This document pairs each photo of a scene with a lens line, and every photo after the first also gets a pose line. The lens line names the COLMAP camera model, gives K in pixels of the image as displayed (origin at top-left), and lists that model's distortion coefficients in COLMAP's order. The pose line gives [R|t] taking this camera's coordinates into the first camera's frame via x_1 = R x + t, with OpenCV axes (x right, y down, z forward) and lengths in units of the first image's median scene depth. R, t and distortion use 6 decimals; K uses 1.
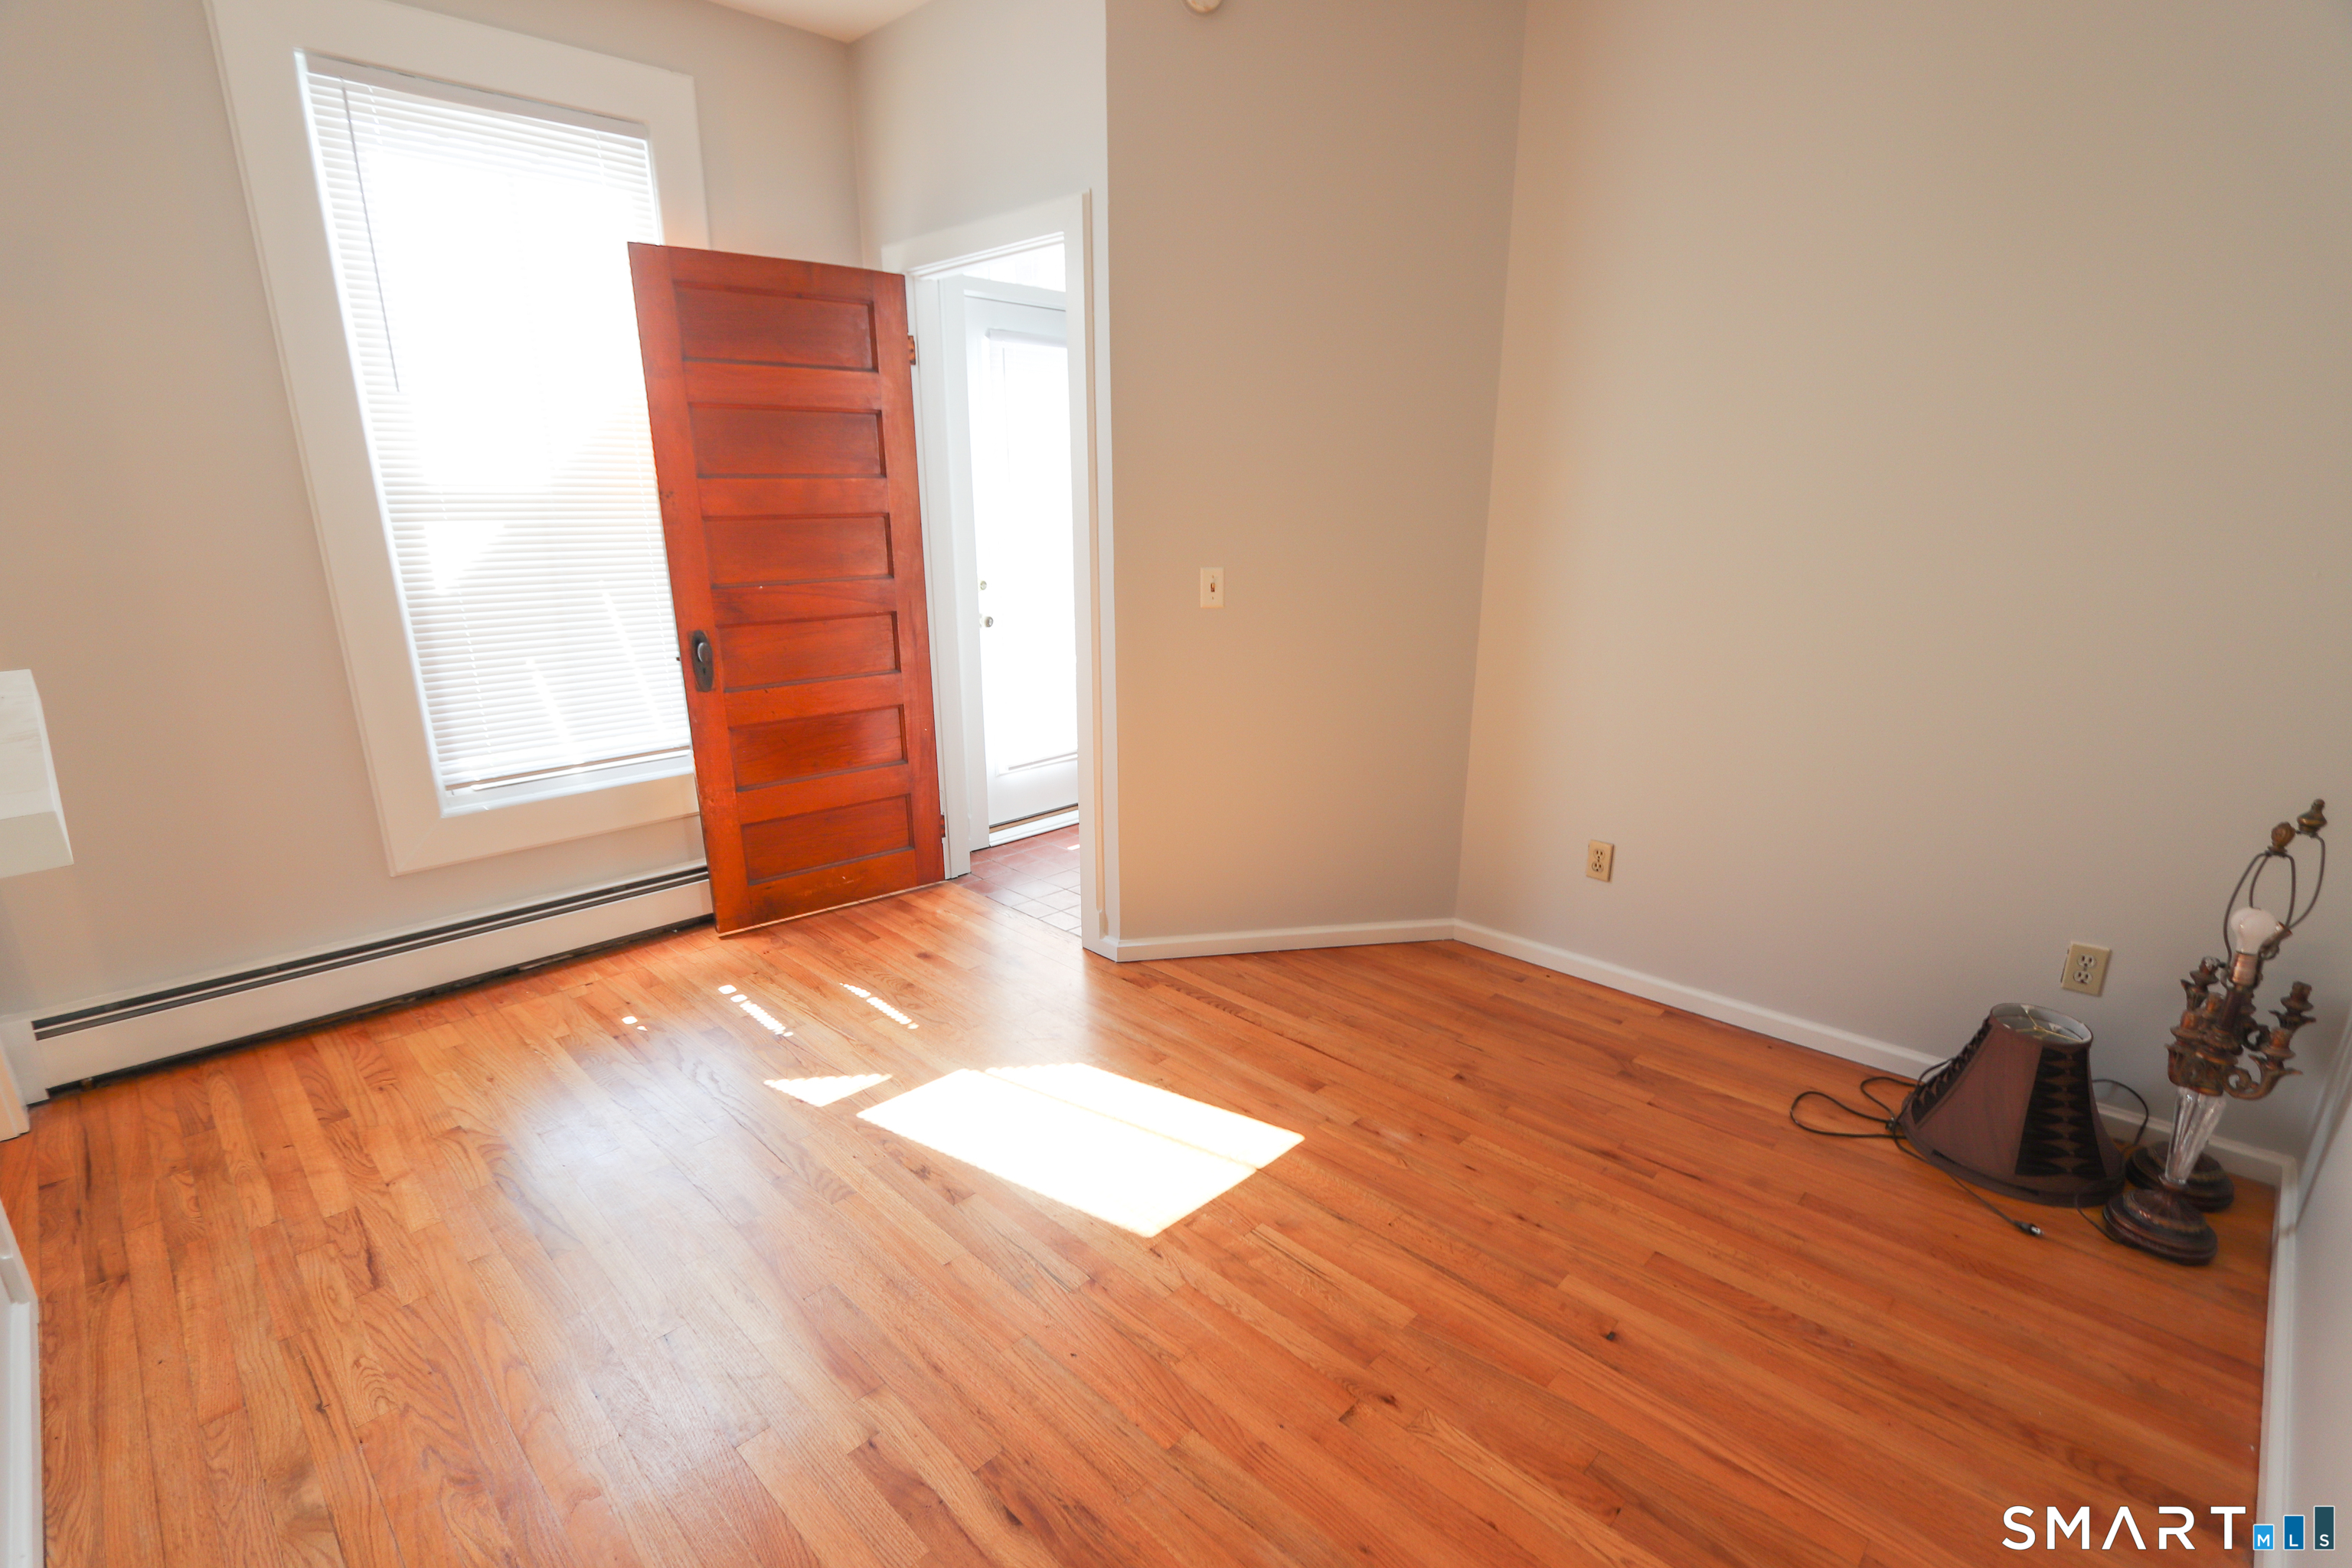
lens RADIAL K [[1075.8, 0, 1178.3], [0, 1075.8, 817.7], [0, 0, 1]] dist [-0.009726, -0.000341]
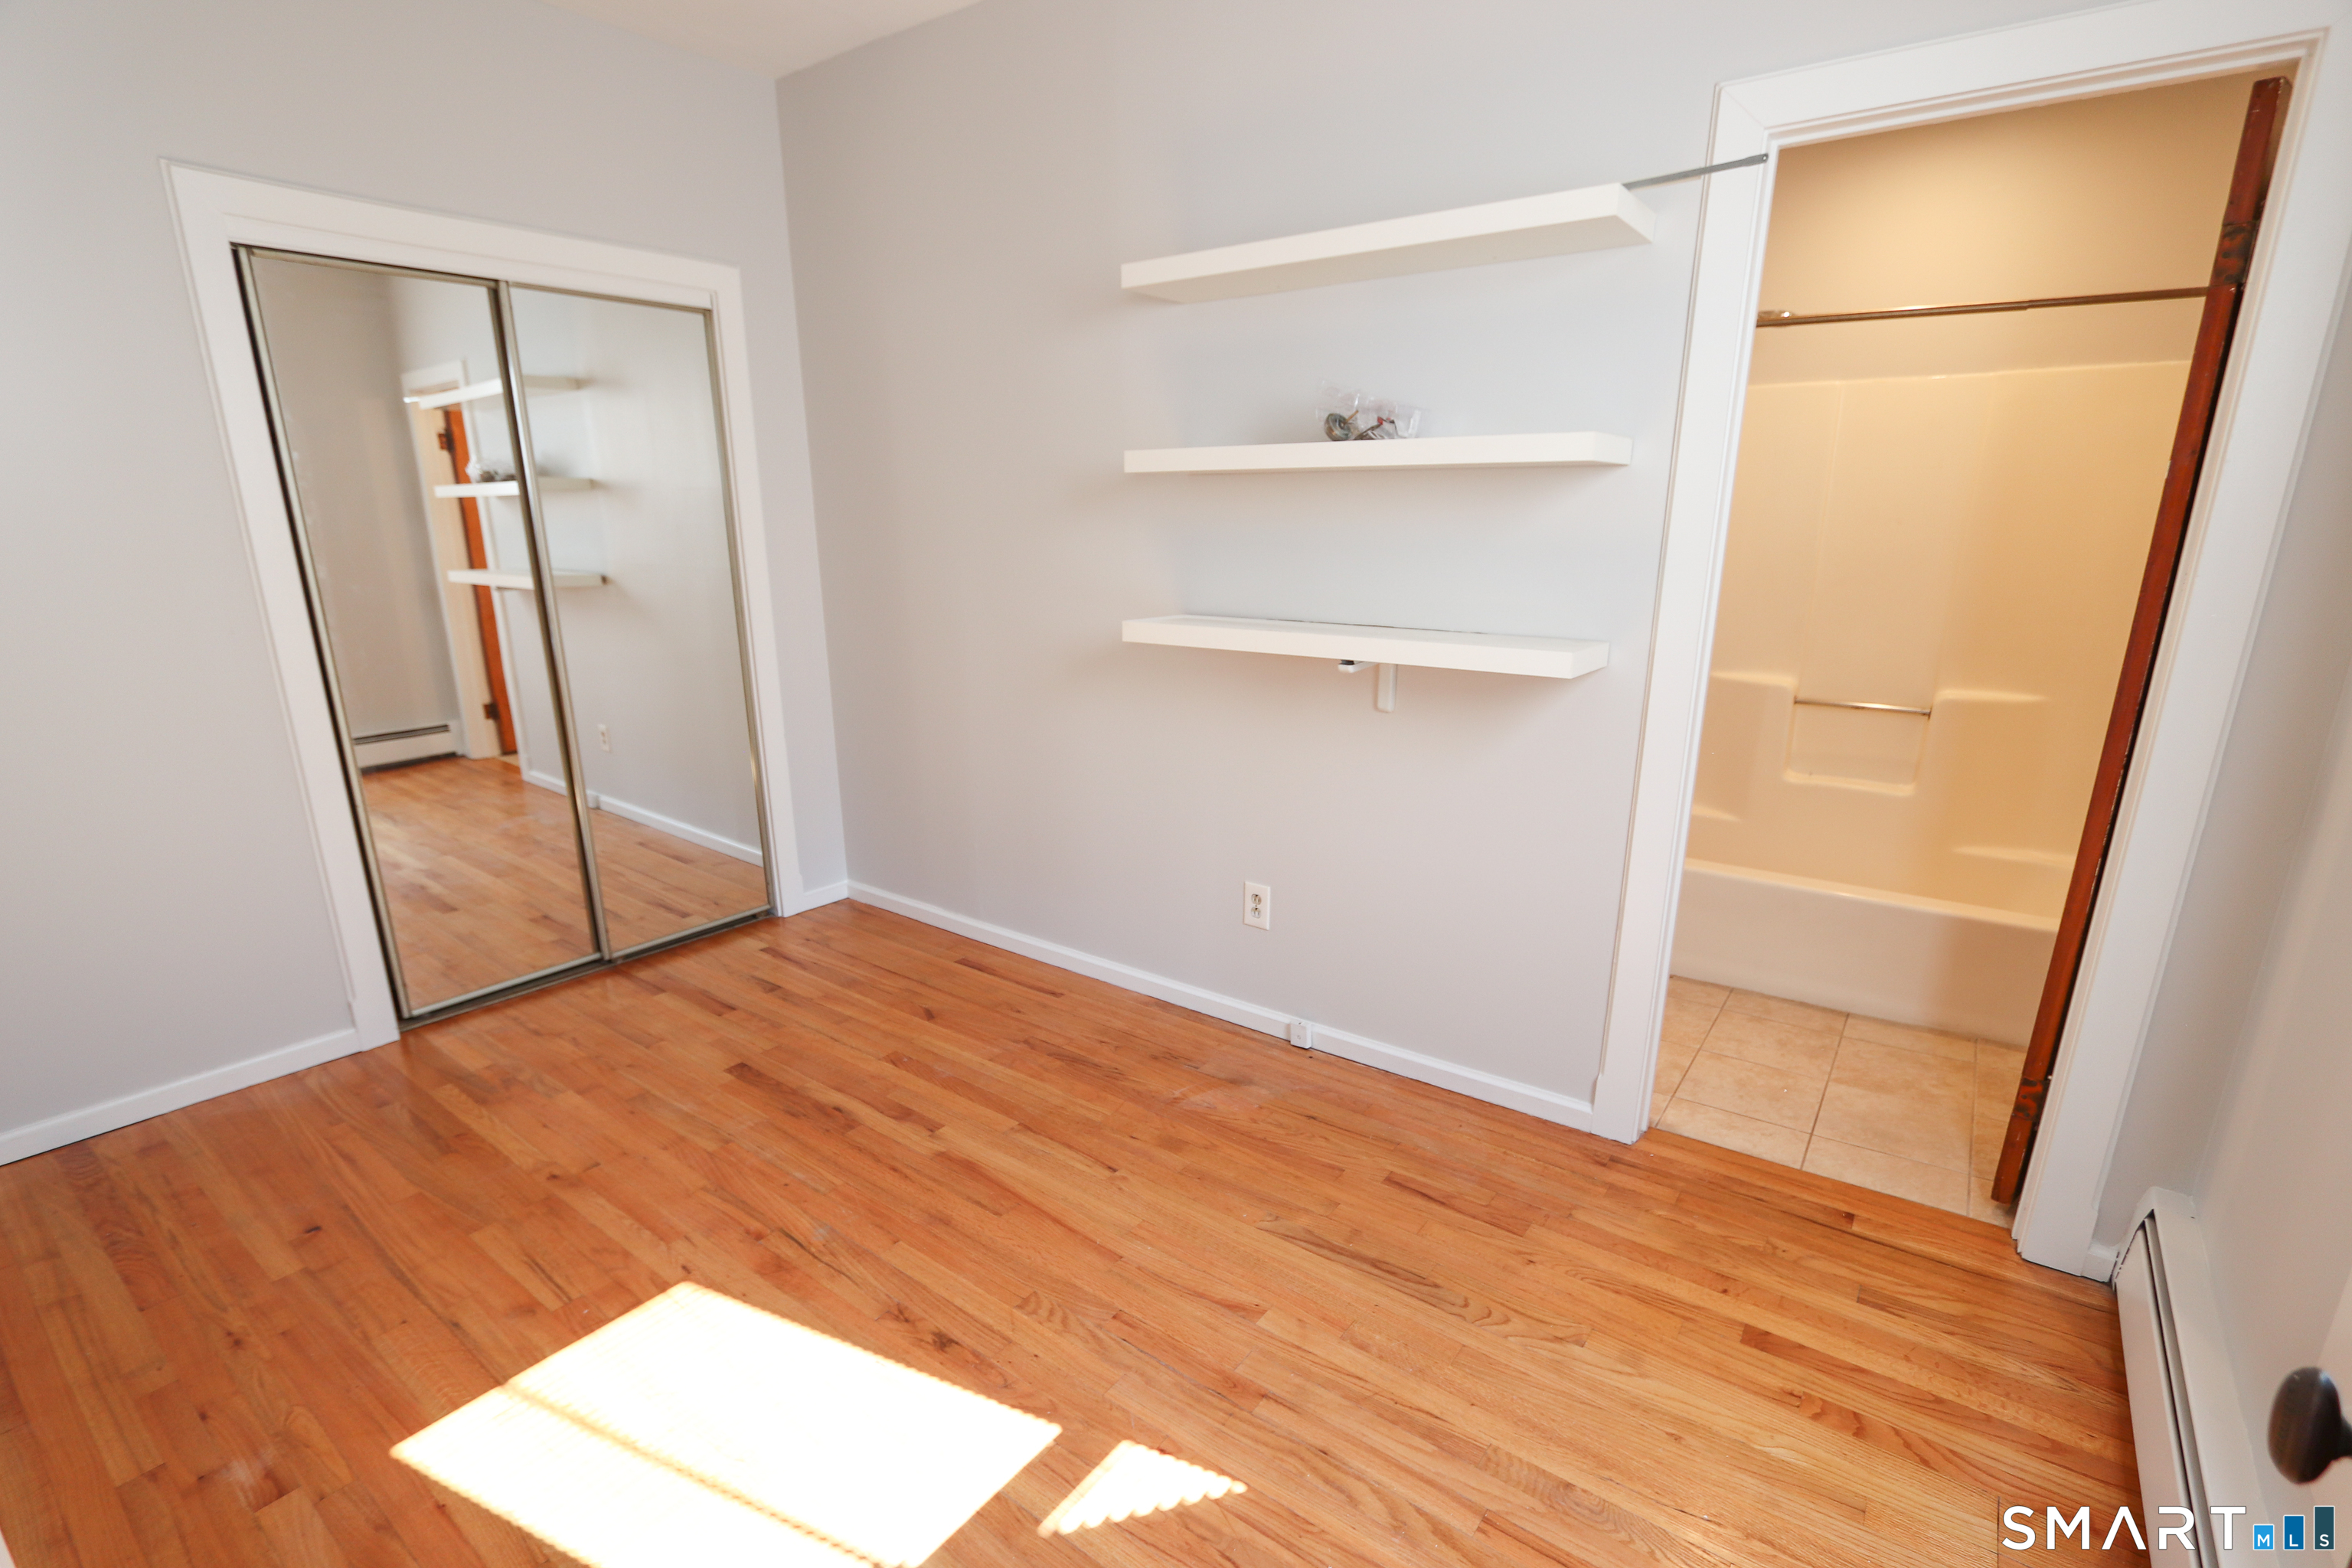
lens RADIAL K [[1075.8, 0, 1178.3], [0, 1075.8, 817.7], [0, 0, 1]] dist [-0.009726, -0.000341]
pose [[-0.991468, 0.037743, -0.124770, -0.328744], [-0.035859, 0.841261, 0.539438, -0.453549], [0.125324, 0.539310, -0.832730, 1.486470]]
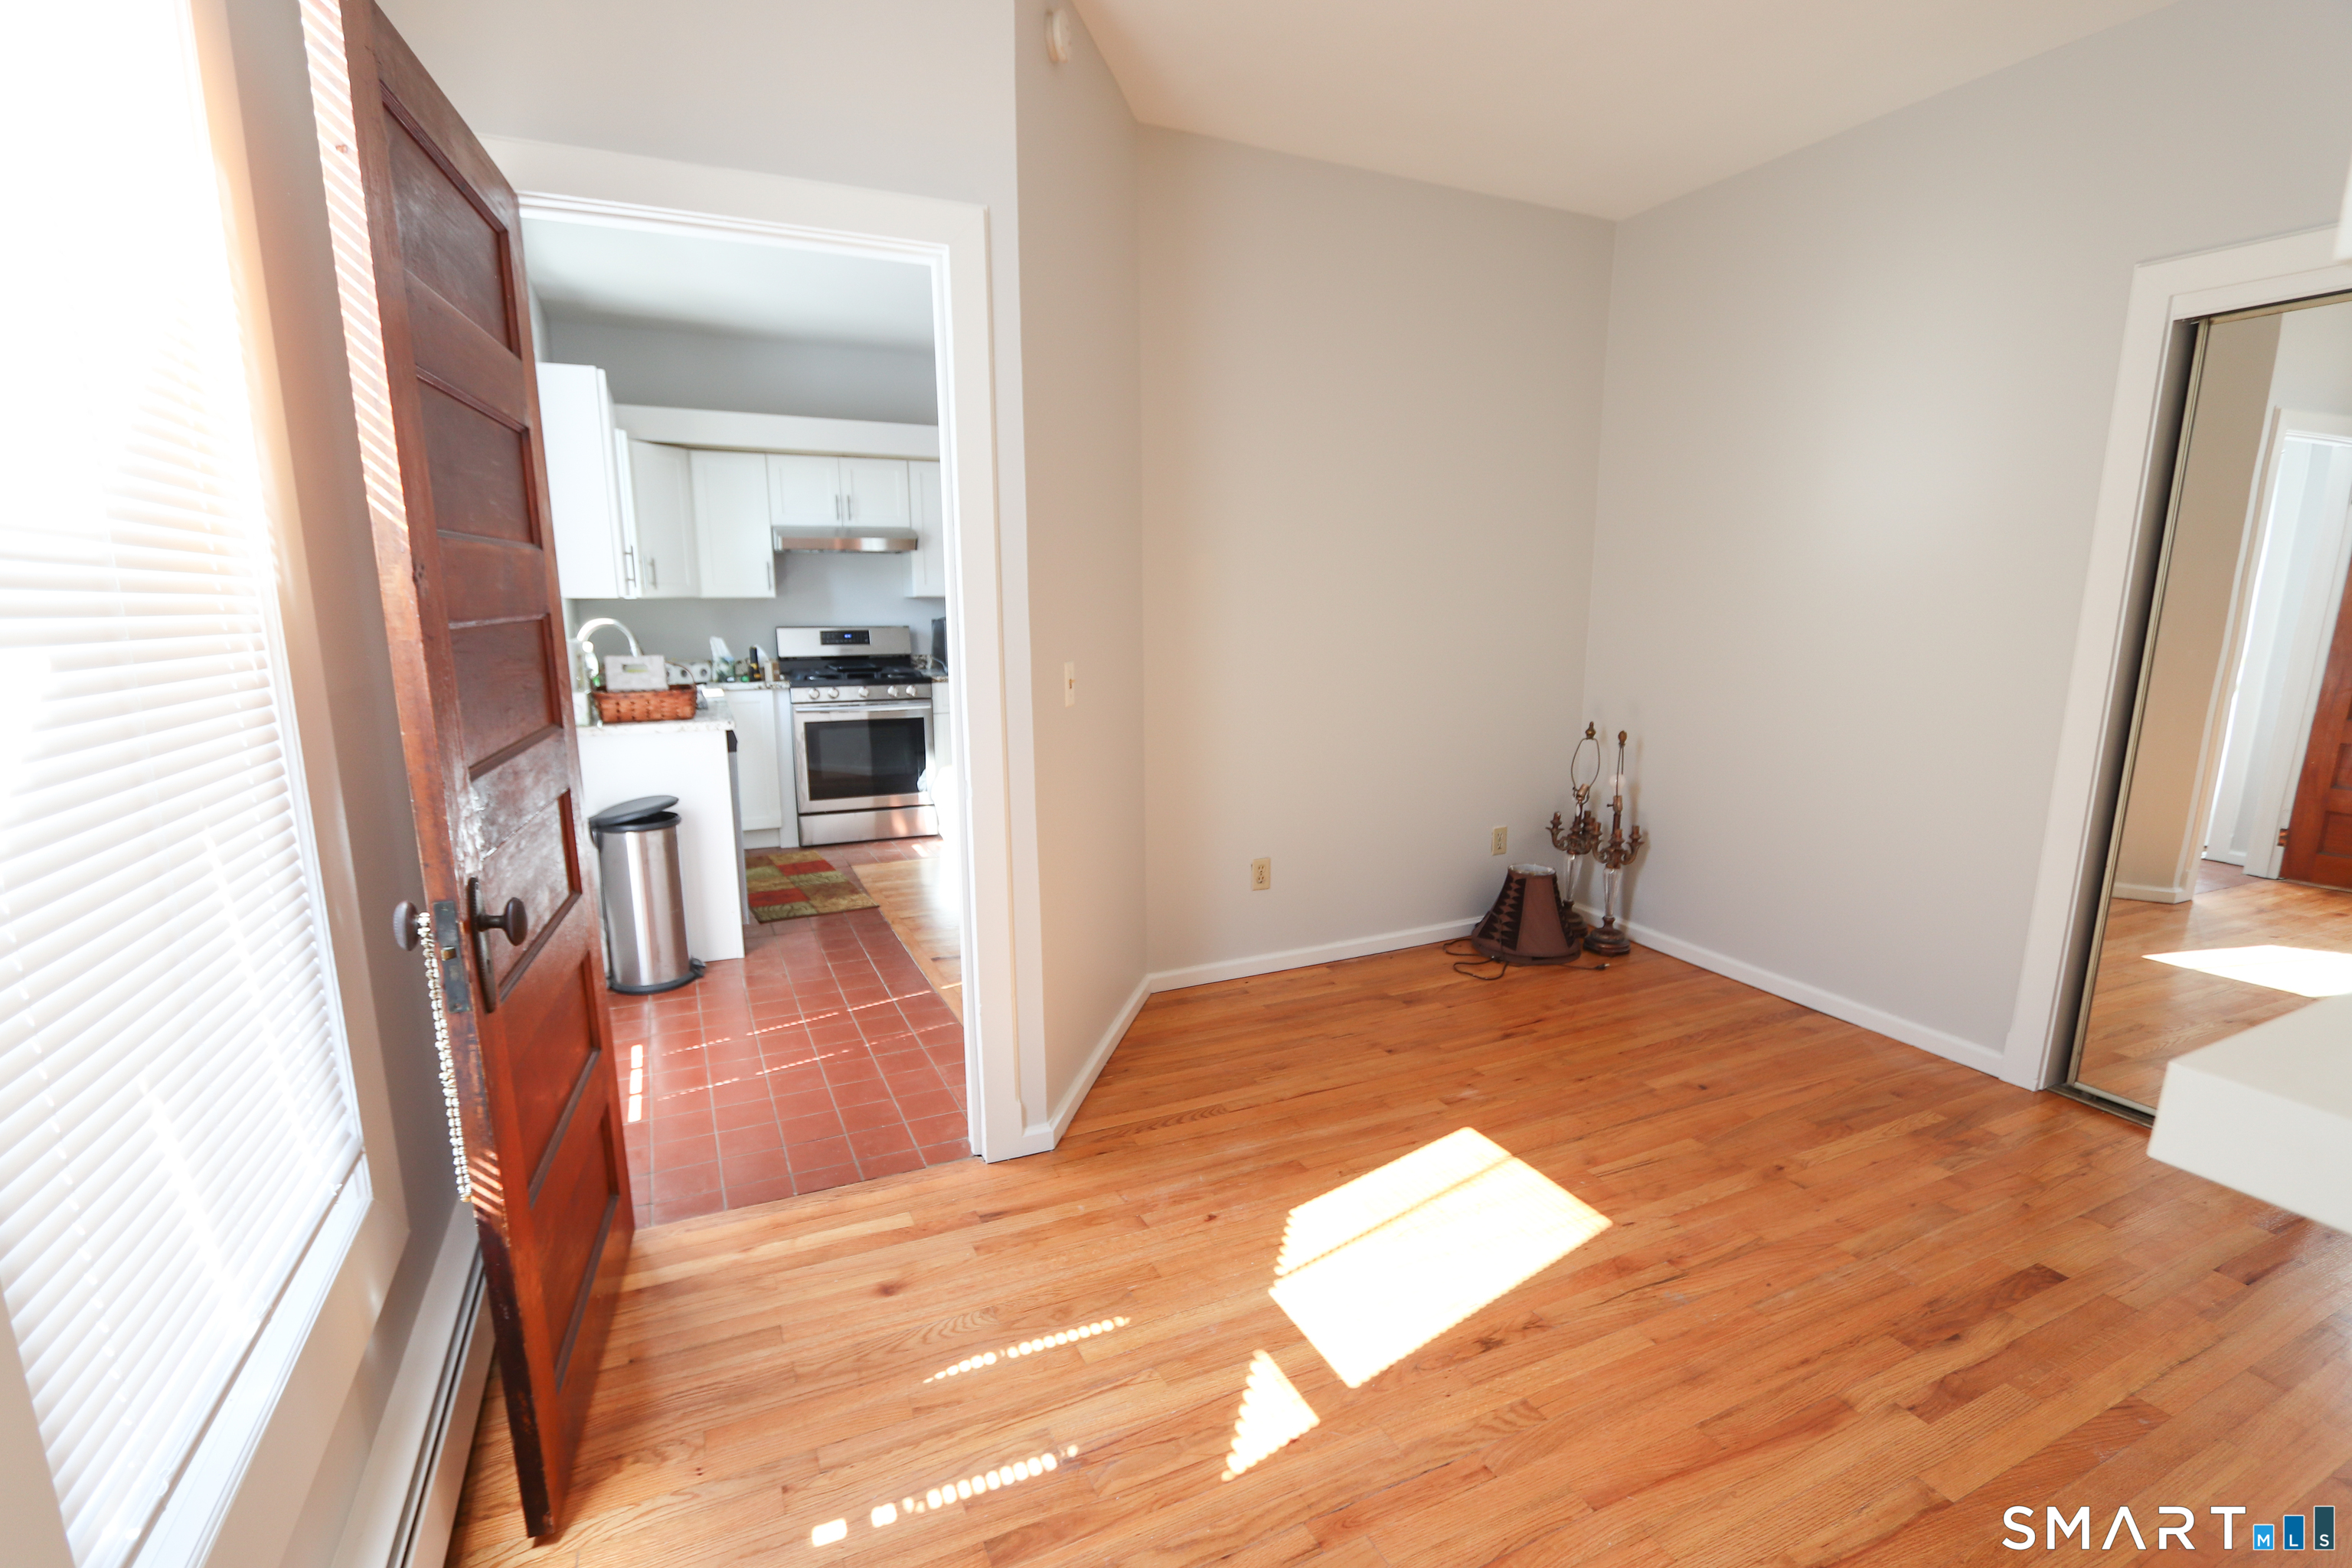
lens RADIAL K [[1075.8, 0, 1178.3], [0, 1075.8, 817.7], [0, 0, 1]] dist [-0.009726, -0.000341]
pose [[0.349941, -0.189731, 0.917357, -1.033776], [0.272111, 0.957638, 0.094260, -0.222624], [-0.896380, 0.216637, 0.386745, 0.798206]]
